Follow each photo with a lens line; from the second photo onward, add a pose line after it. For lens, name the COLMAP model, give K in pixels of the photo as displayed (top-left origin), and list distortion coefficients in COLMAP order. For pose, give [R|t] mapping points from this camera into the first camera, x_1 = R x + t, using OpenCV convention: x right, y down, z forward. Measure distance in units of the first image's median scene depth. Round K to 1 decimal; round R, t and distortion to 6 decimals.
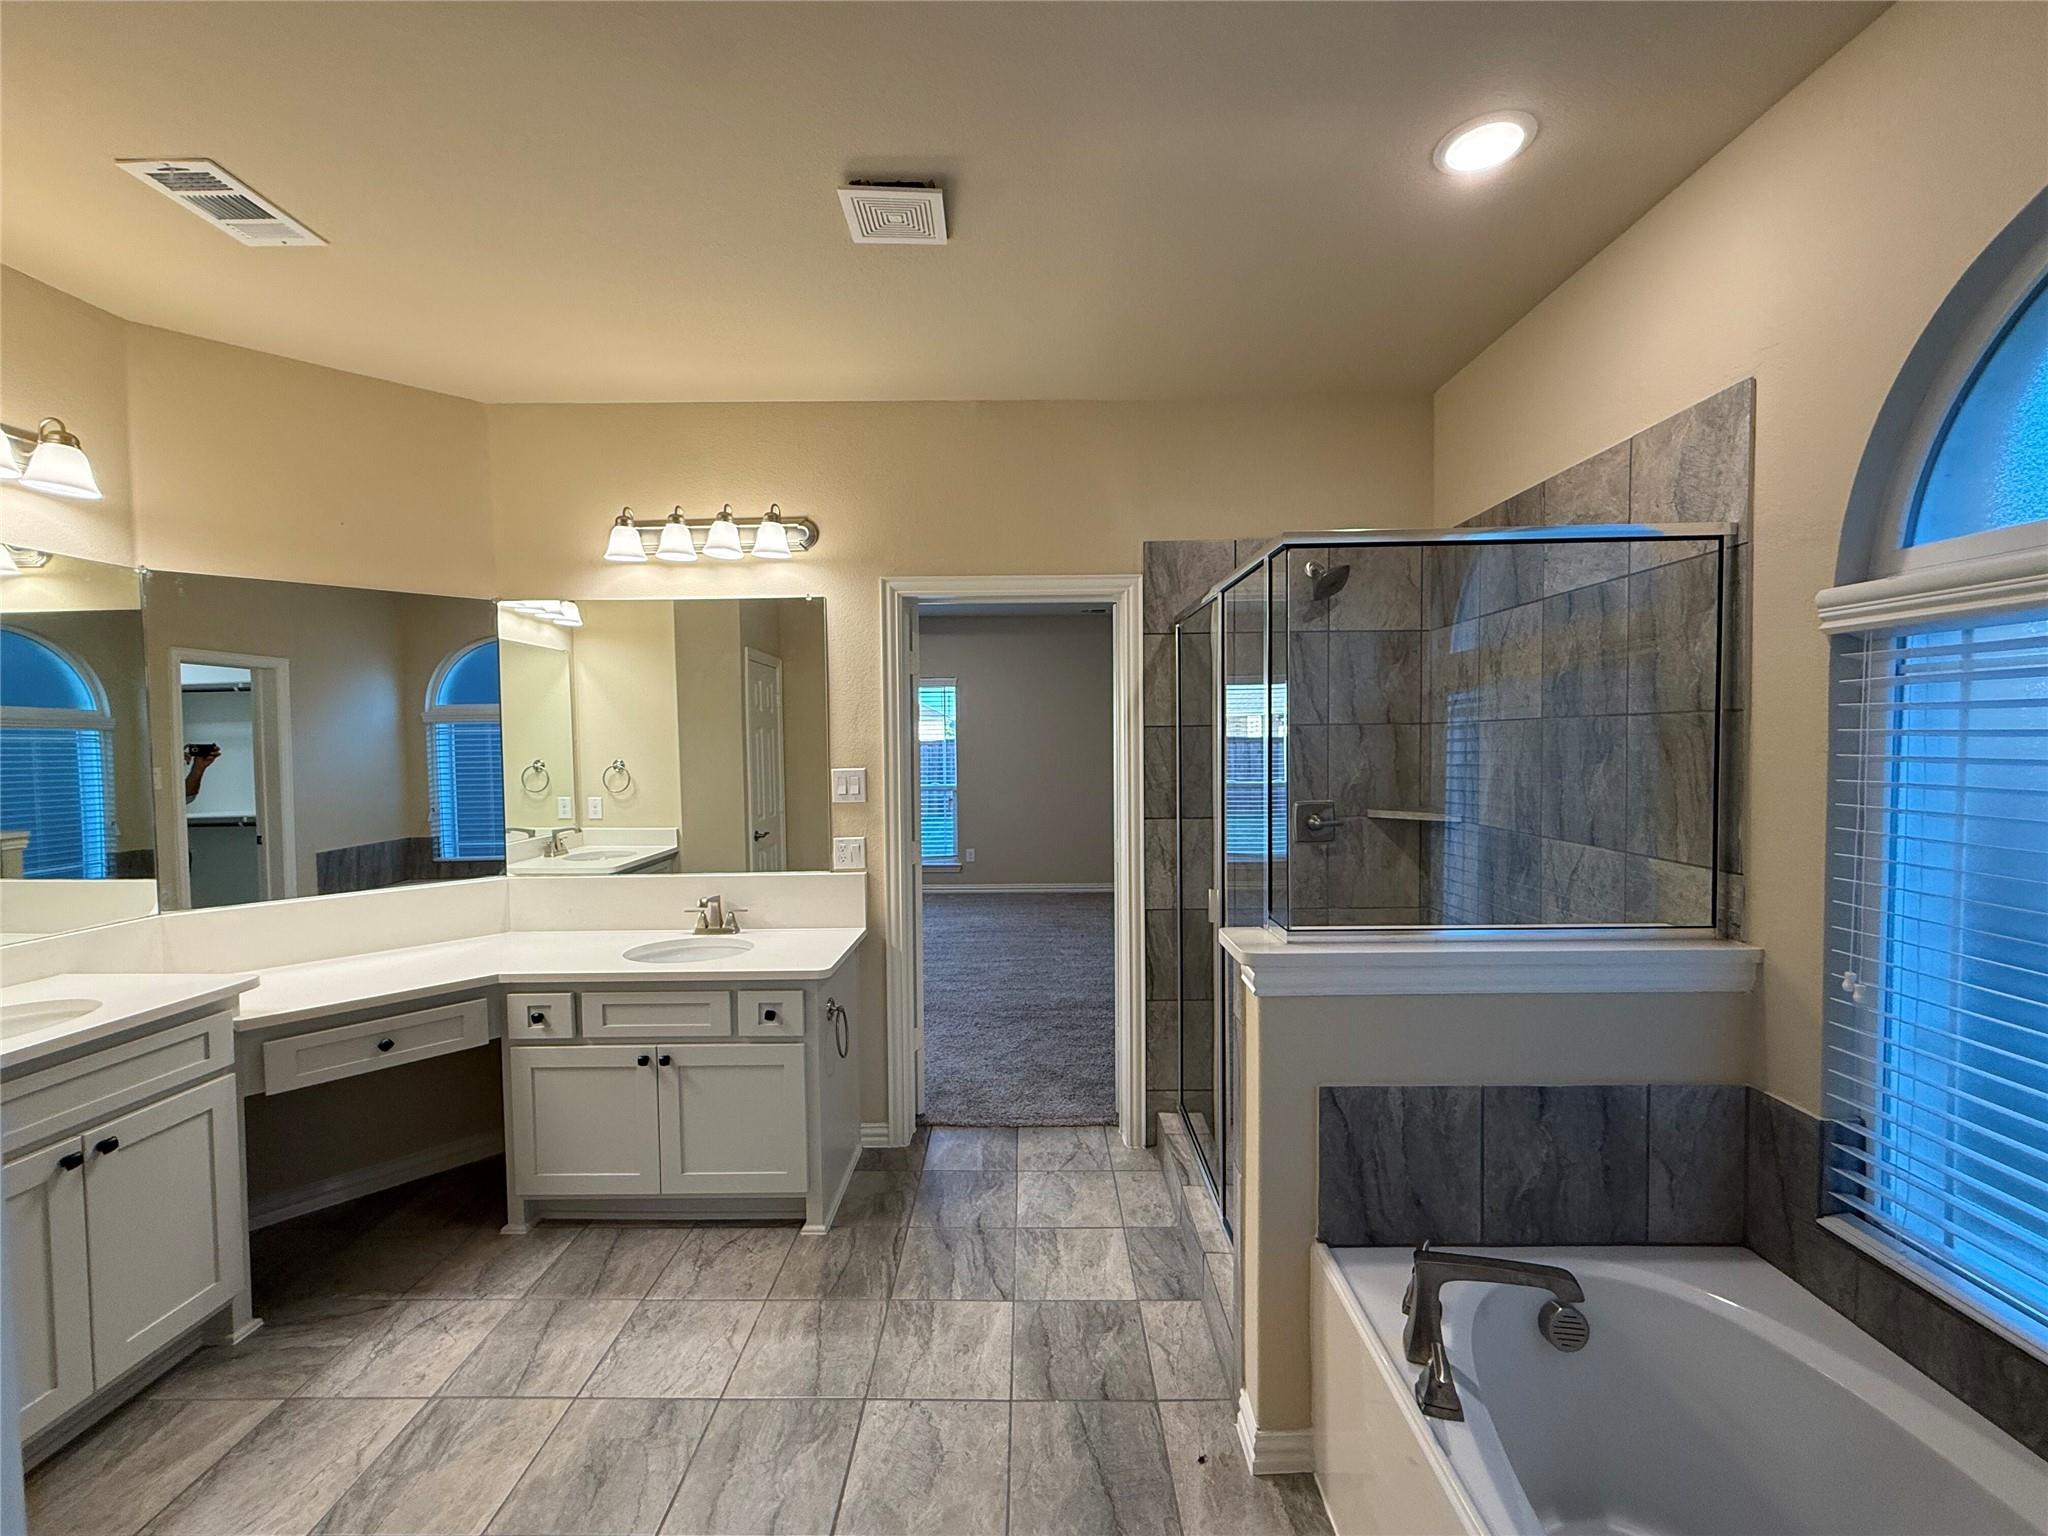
lens RADIAL K [[817.0, 0, 1030.5], [0, 817.0, 761.8], [0, 0, 1]] dist [0.001943, -0.000066]
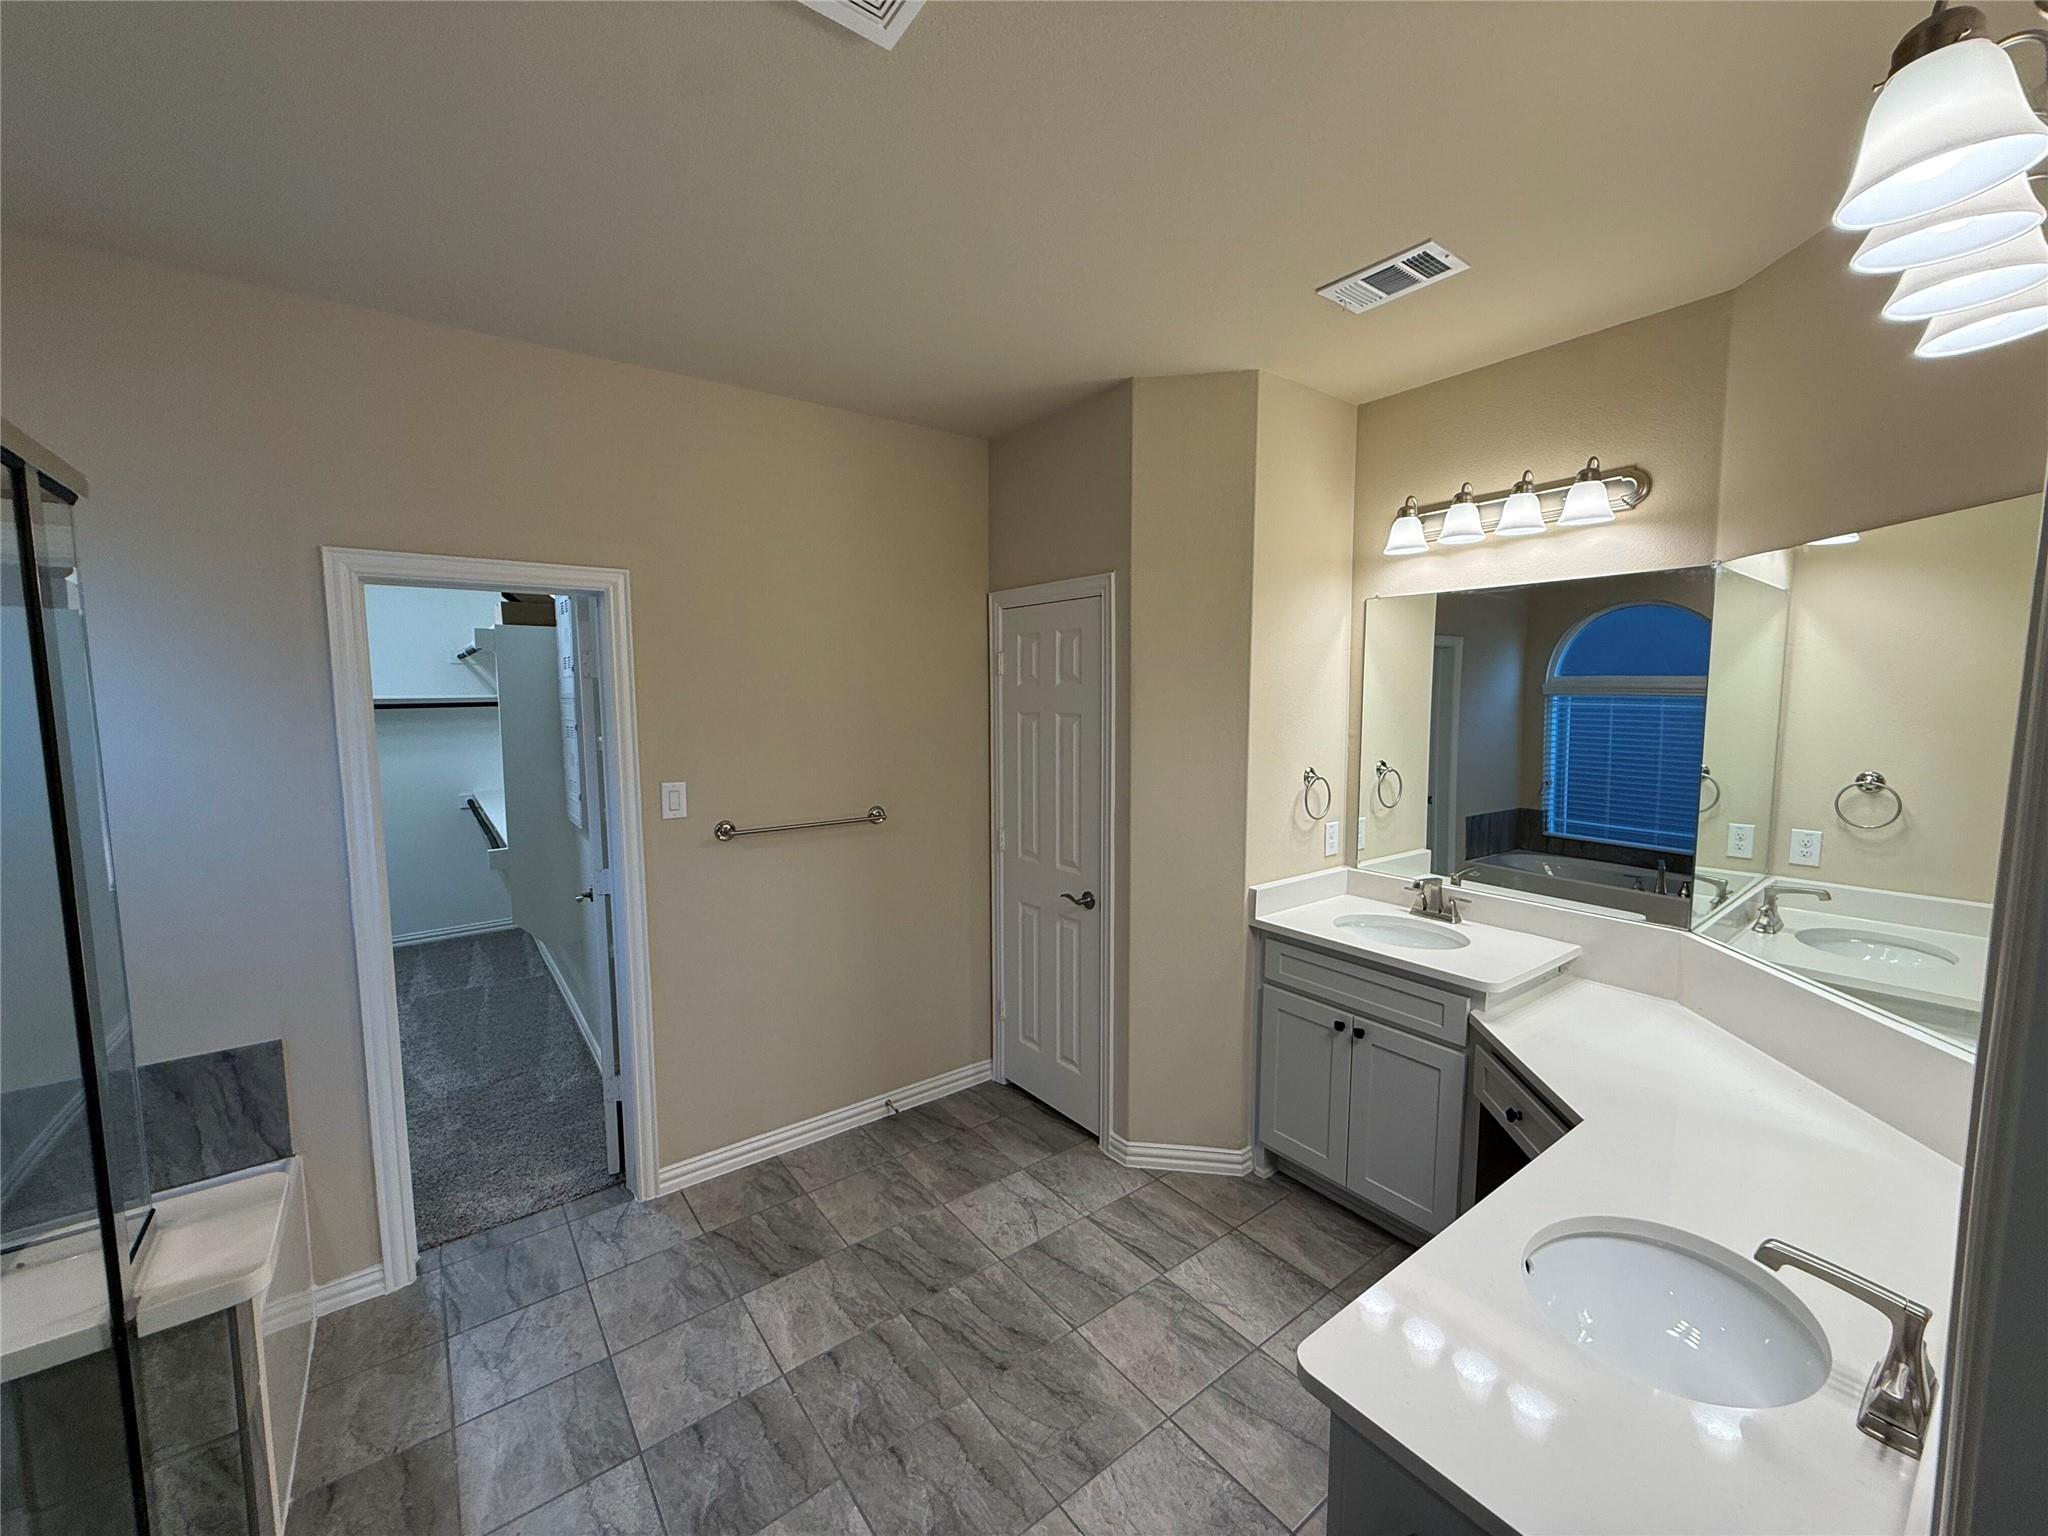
lens RADIAL K [[817.0, 0, 1024.0], [0, 817.0, 770.3], [0, 0, 1]] dist [0.001943, -0.000066]
pose [[-0.791484, 0.071205, -0.607029, 0.152536], [-0.006227, 0.992200, 0.124504, -0.150680], [0.611159, 0.102323, -0.784866, 1.661440]]
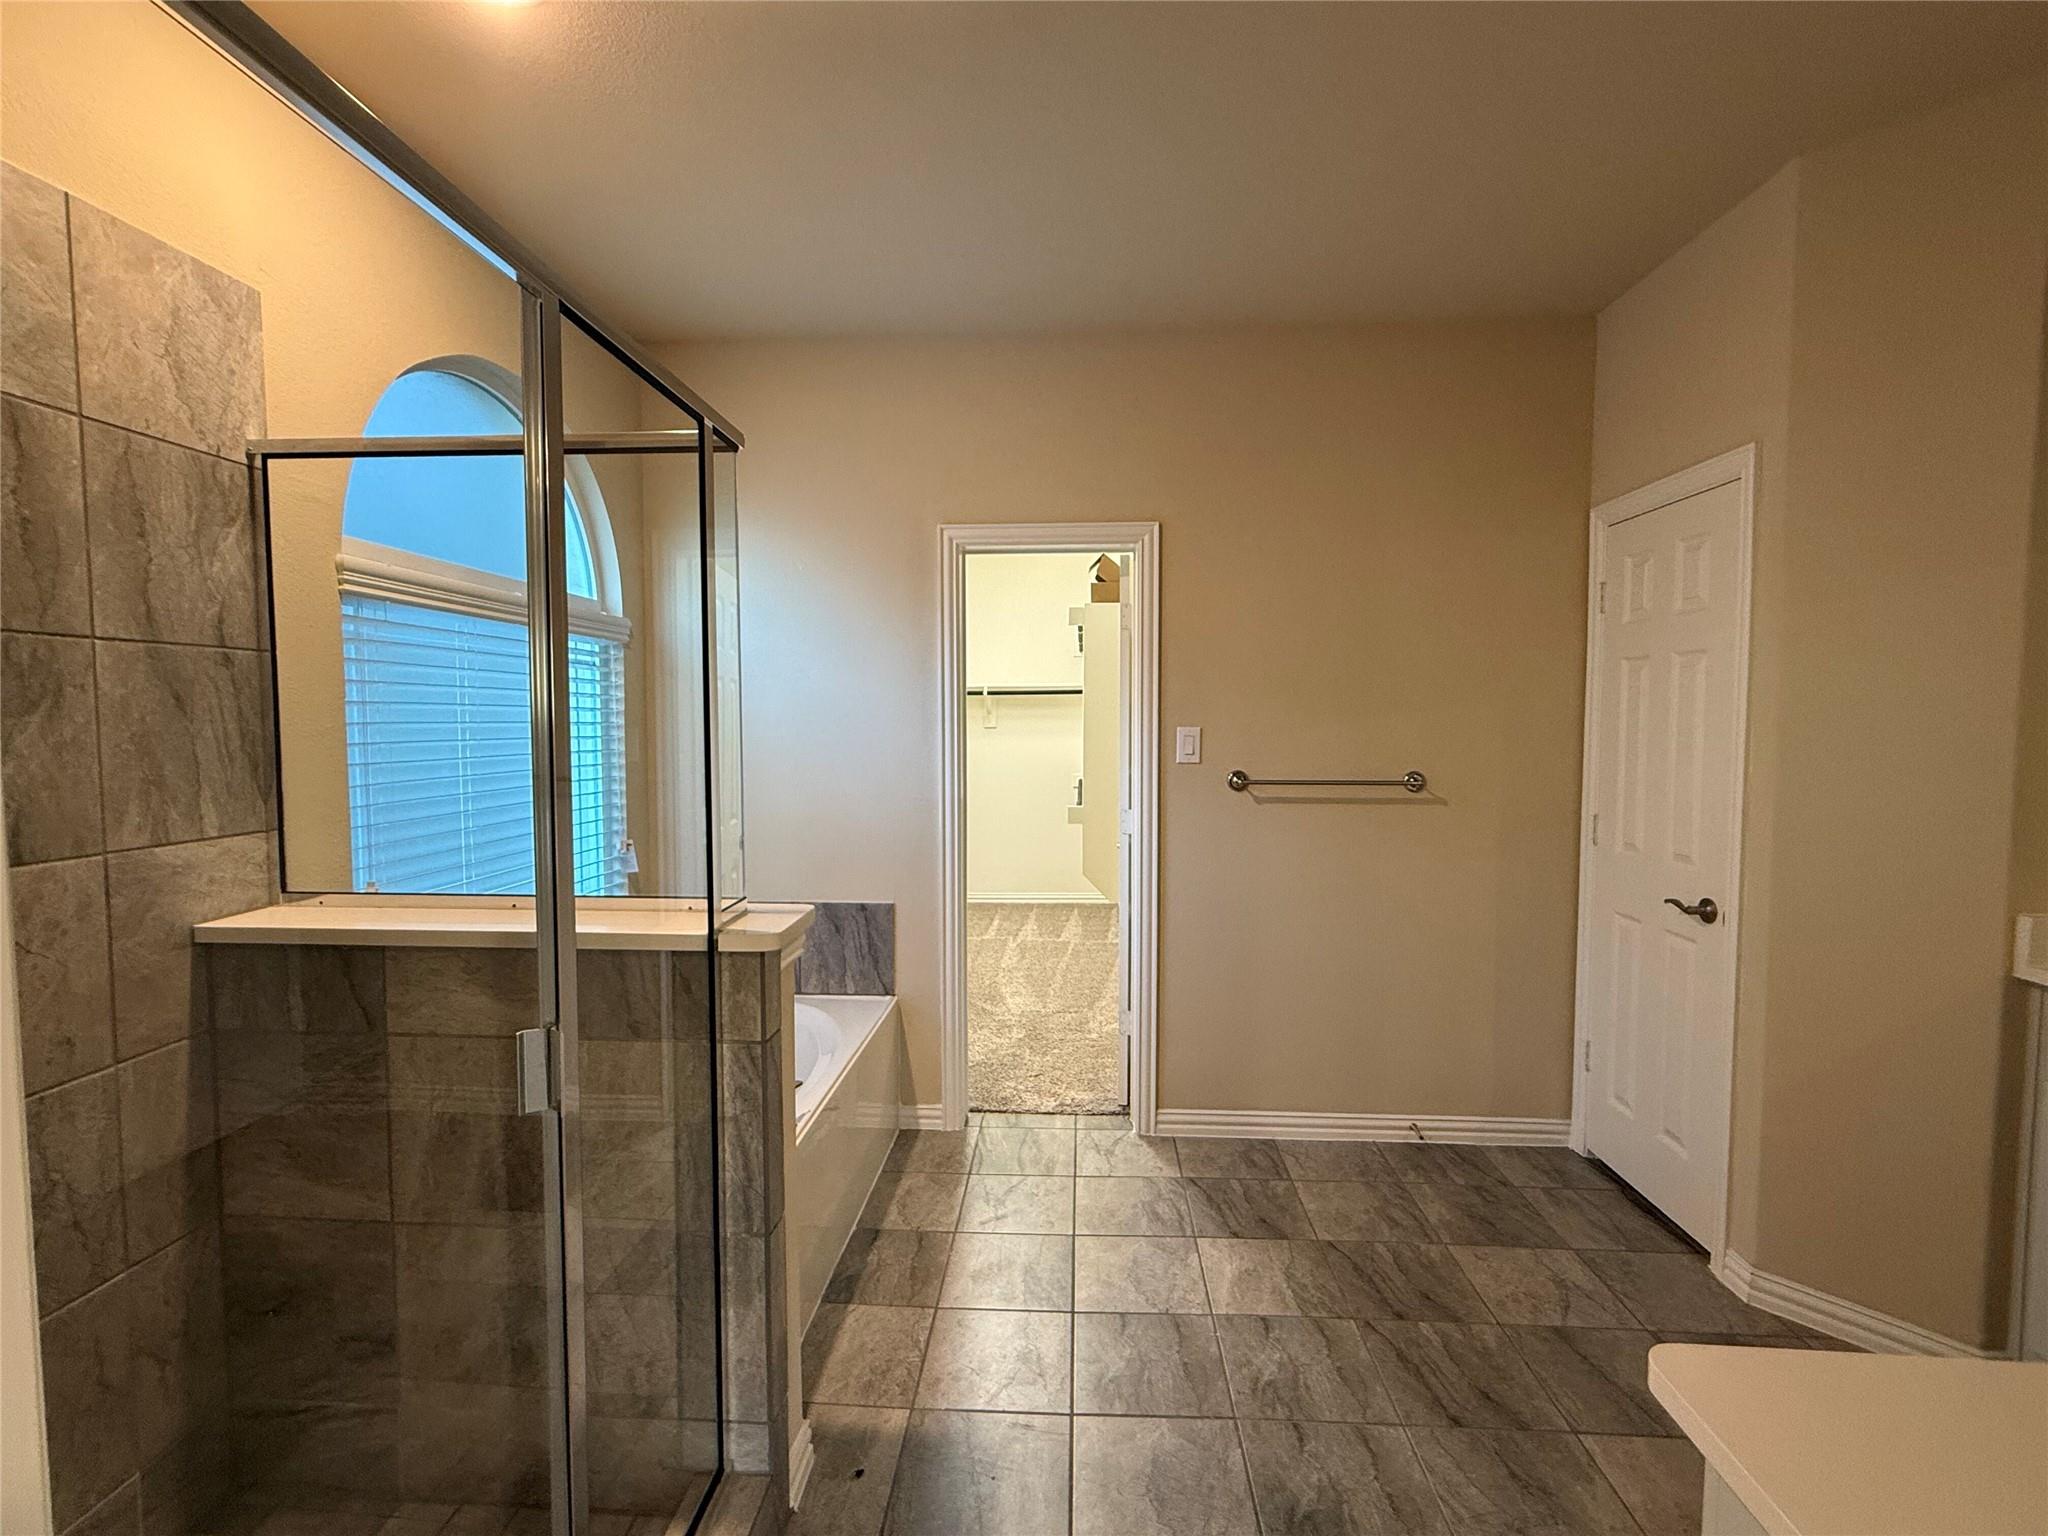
lens RADIAL K [[940.8, 0, 1027.5], [0, 940.8, 769.6], [0, 0, 1]] dist [-0.002303, -0.001060]
pose [[-0.998616, 0.007719, 0.052021, -0.035160], [0.012034, 0.996463, 0.083162, -0.008084], [-0.051195, 0.083673, -0.995177, 1.849980]]
